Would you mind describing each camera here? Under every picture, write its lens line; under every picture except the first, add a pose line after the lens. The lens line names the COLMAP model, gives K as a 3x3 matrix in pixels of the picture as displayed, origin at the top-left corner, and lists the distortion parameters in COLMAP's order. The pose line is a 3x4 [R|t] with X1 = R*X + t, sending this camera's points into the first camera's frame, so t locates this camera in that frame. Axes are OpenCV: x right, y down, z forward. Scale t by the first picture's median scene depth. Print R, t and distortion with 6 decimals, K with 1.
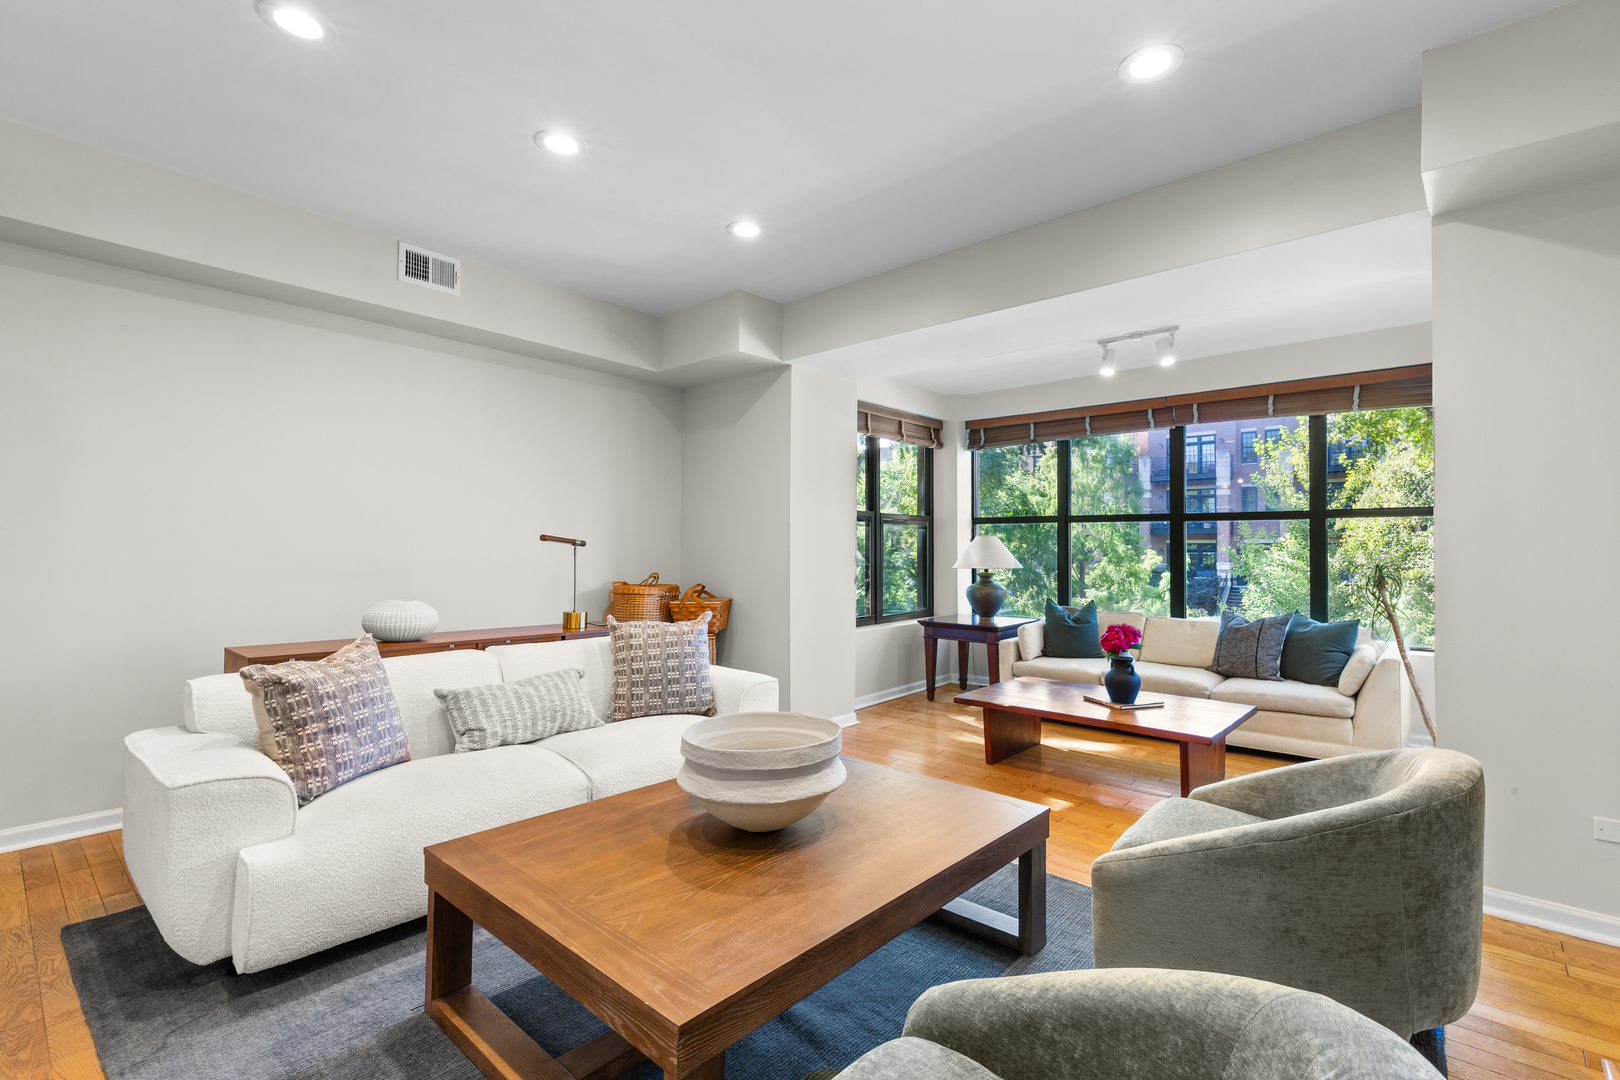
lens RADIAL K [[732.8, 0, 822.4], [0, 732.8, 530.7], [0, 0, 1]] dist [0.003440, -0.000718]
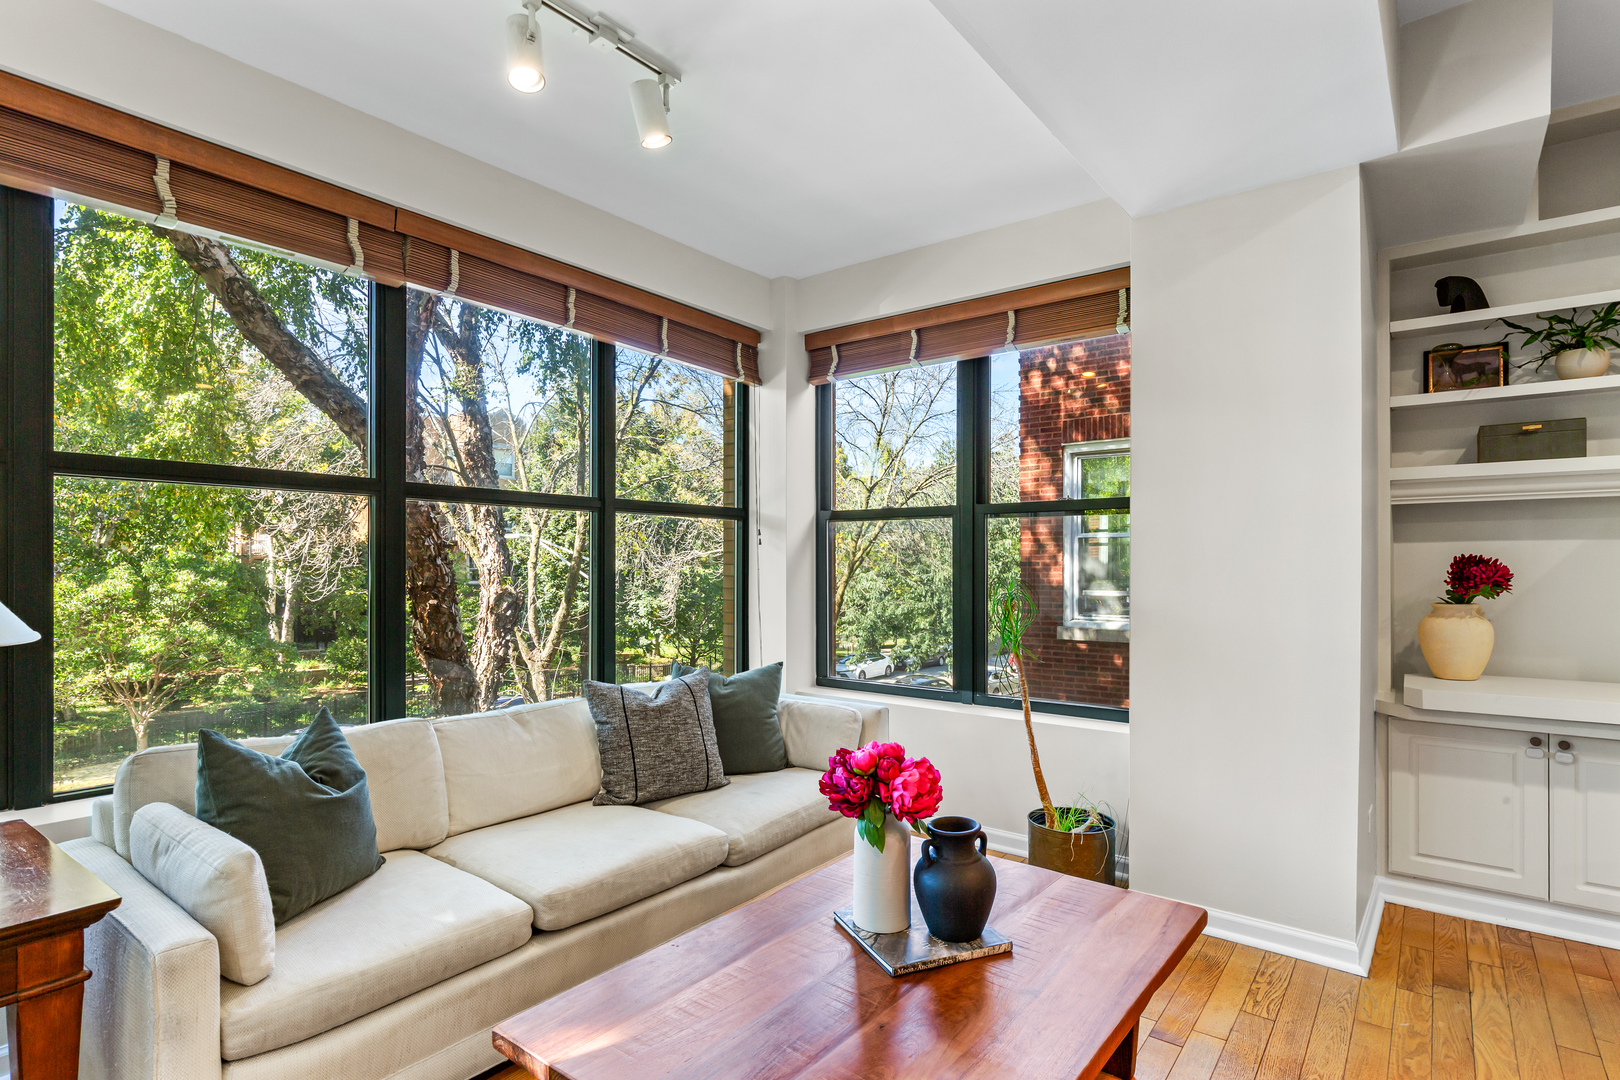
lens RADIAL K [[812.9, 0, 829.7], [0, 812.9, 563.5], [0, 0, 1]] dist [-0.004244, 0.000045]
pose [[-0.068242, -0.002738, 0.997665, -0.025512], [-0.024525, 0.999699, 0.001066, 0.019703], [-0.997367, -0.024395, -0.068289, 0.735361]]
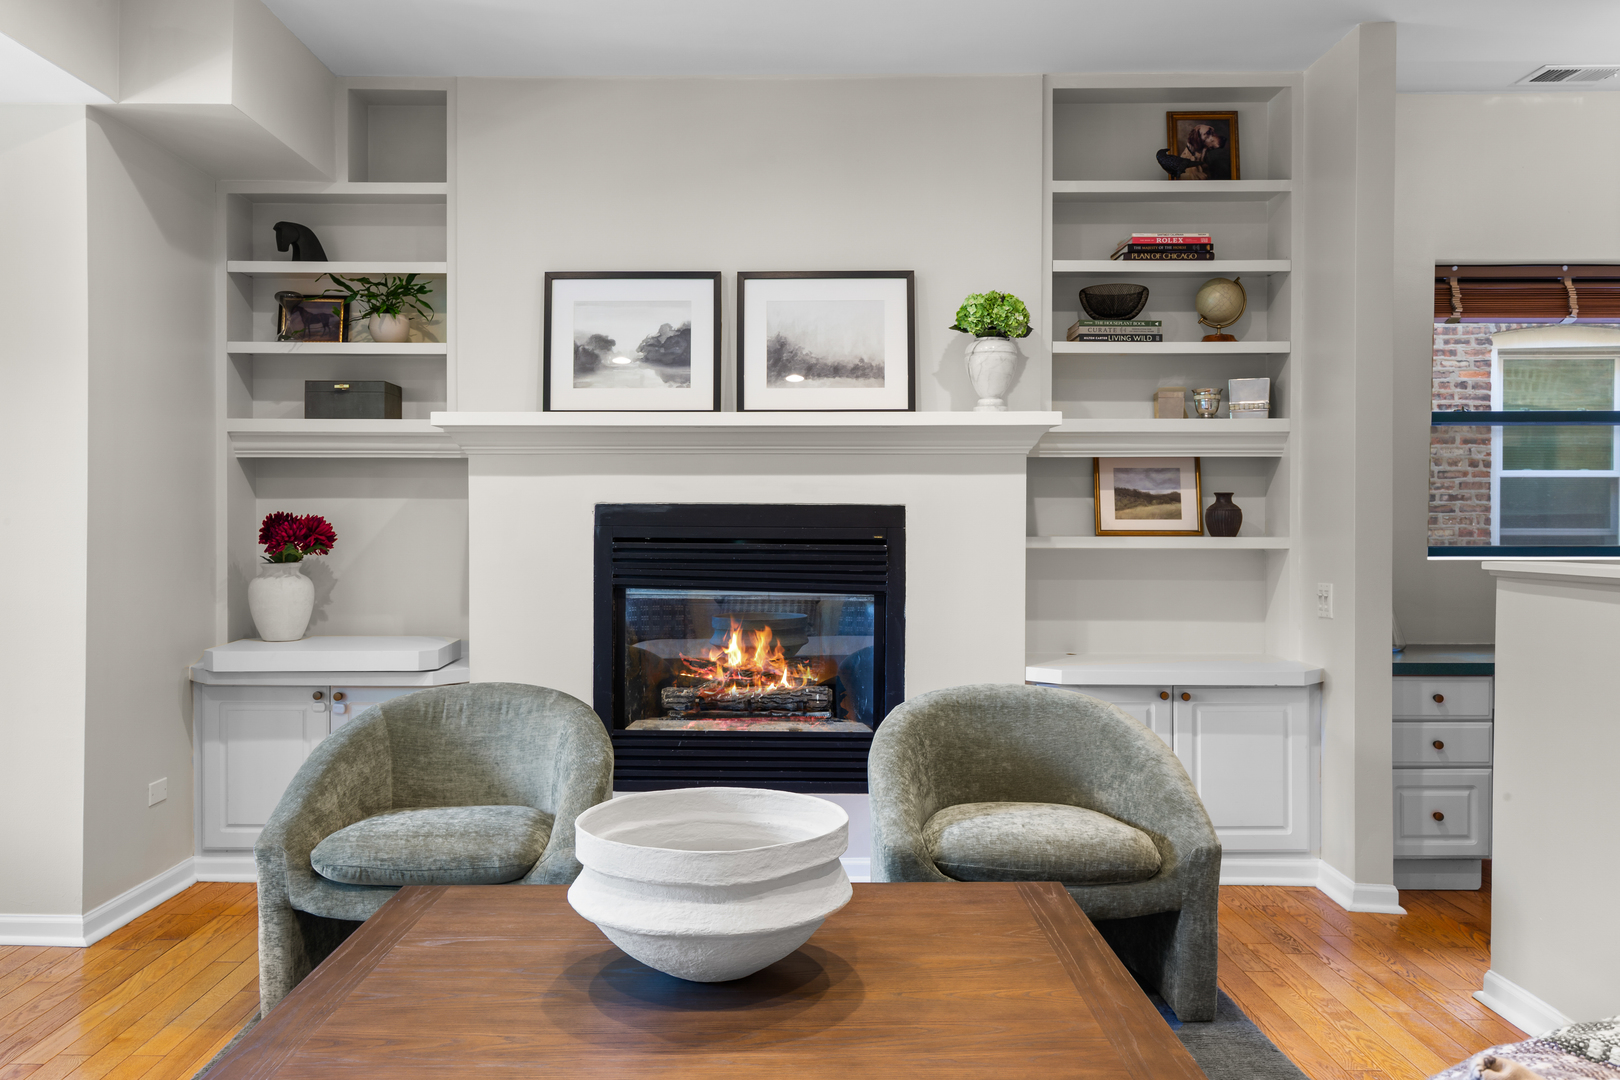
lens RADIAL K [[1312.5, 0, 762.6], [0, 1312.5, 527.8], [0, 0, 1]] dist [0.010392, 0.001065]
pose [[-0.645806, -0.010855, 0.763424, -0.338862], [-0.024556, 0.999677, -0.006558, 0.012591], [-0.763106, -0.022981, -0.645864, 0.602960]]
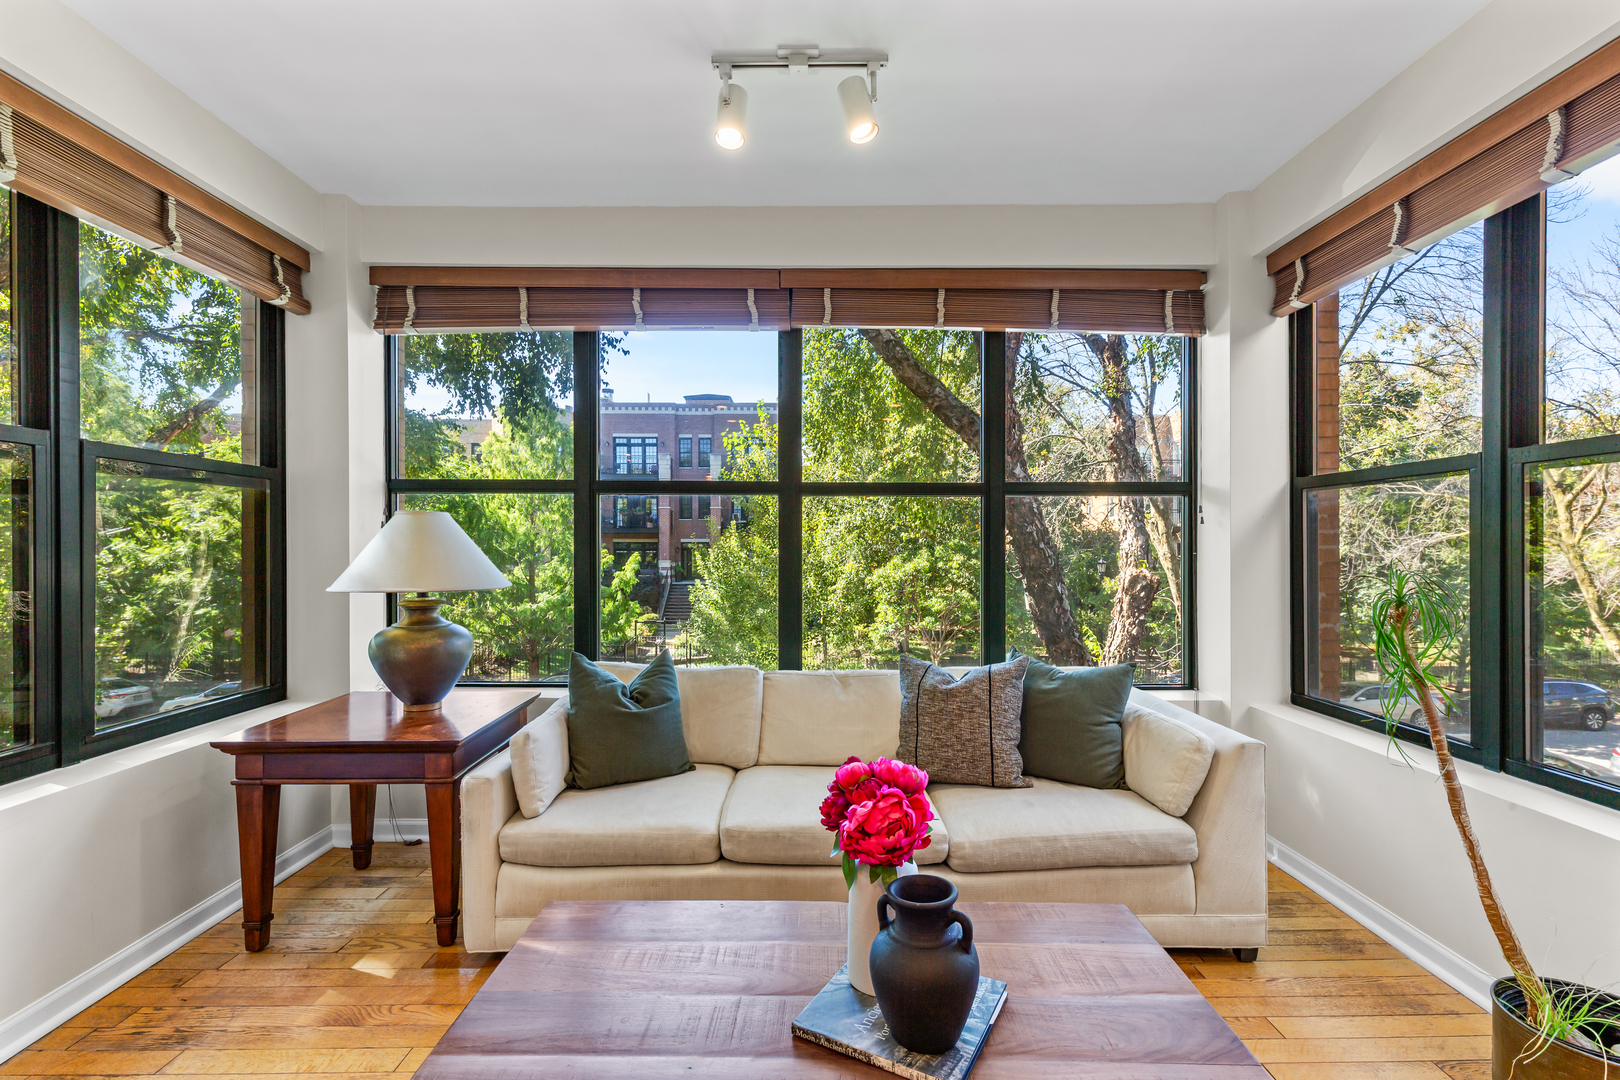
lens RADIAL K [[732.8, 0, 809.6], [0, 732.8, 550.0], [0, 0, 1]] dist [0.003440, -0.000718]
pose [[0.752965, -0.005124, 0.658040, 0.113248], [-0.012593, 0.999674, 0.022194, 0.016428], [-0.657940, -0.024998, 0.752656, 0.534750]]
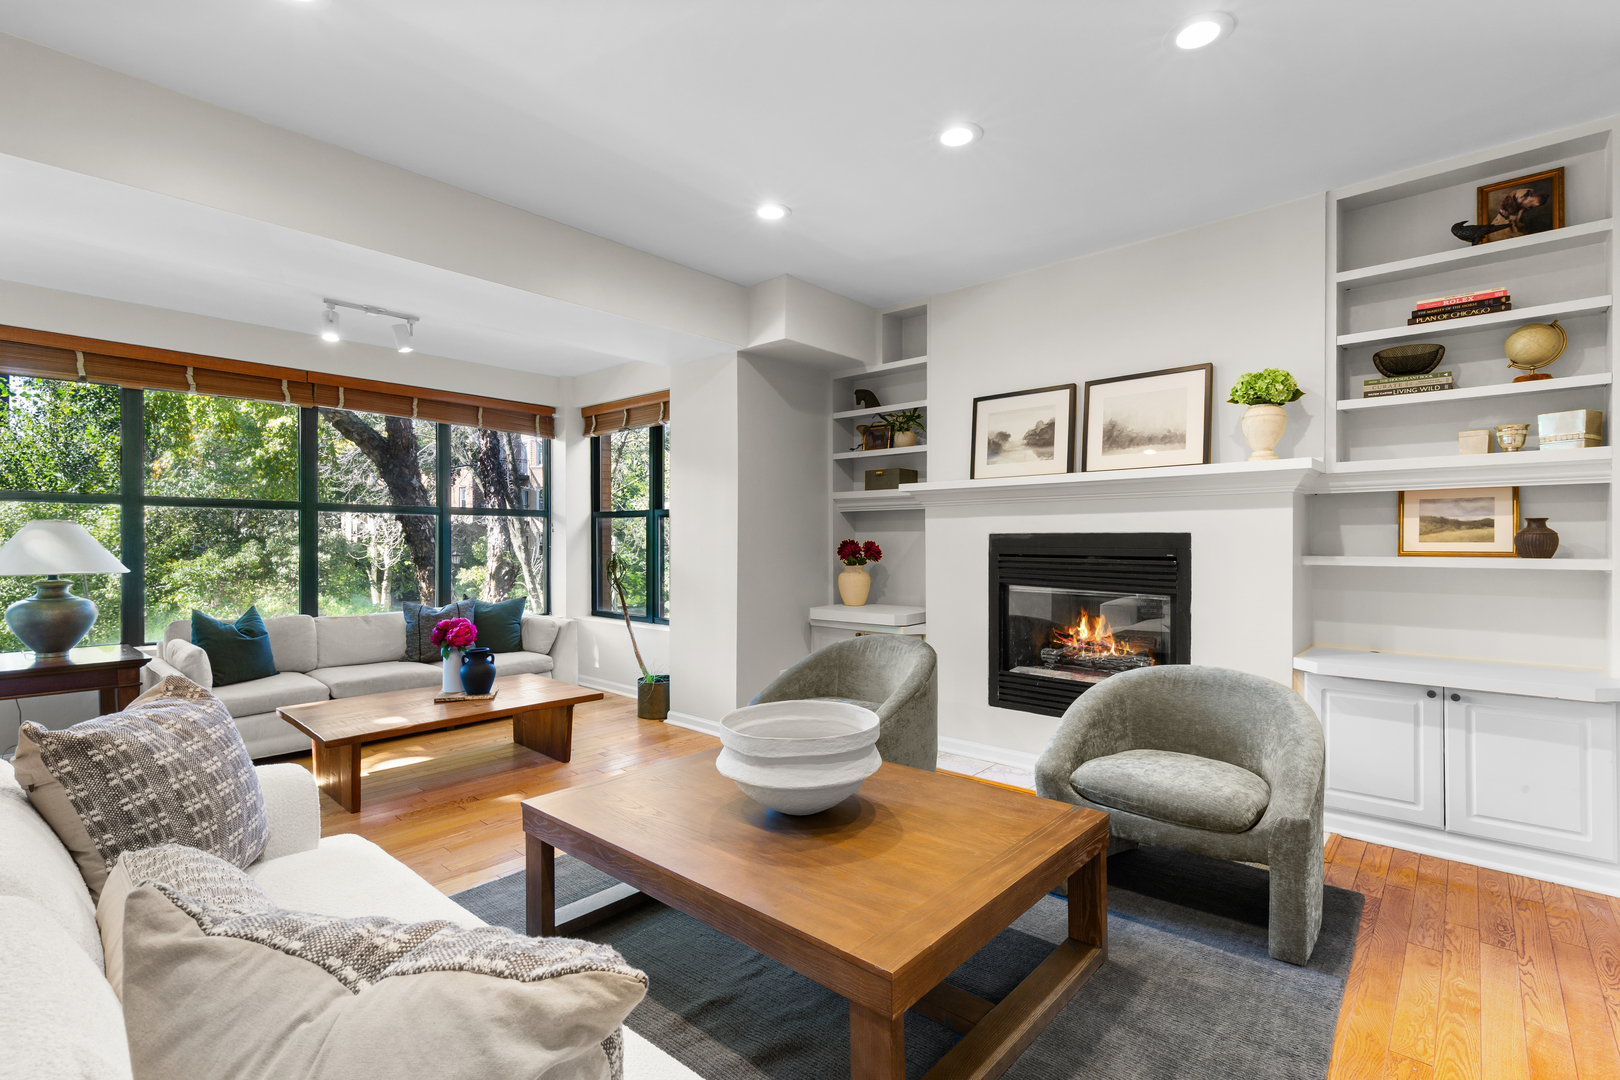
lens RADIAL K [[732.8, 0, 820.2], [0, 732.8, 544.1], [0, 0, 1]] dist [0.003440, -0.000718]
pose [[0.004429, -0.007782, 0.999960, -0.403475], [-0.025405, 0.999646, 0.007892, 0.004835], [-0.999667, -0.025439, 0.004230, 0.349356]]
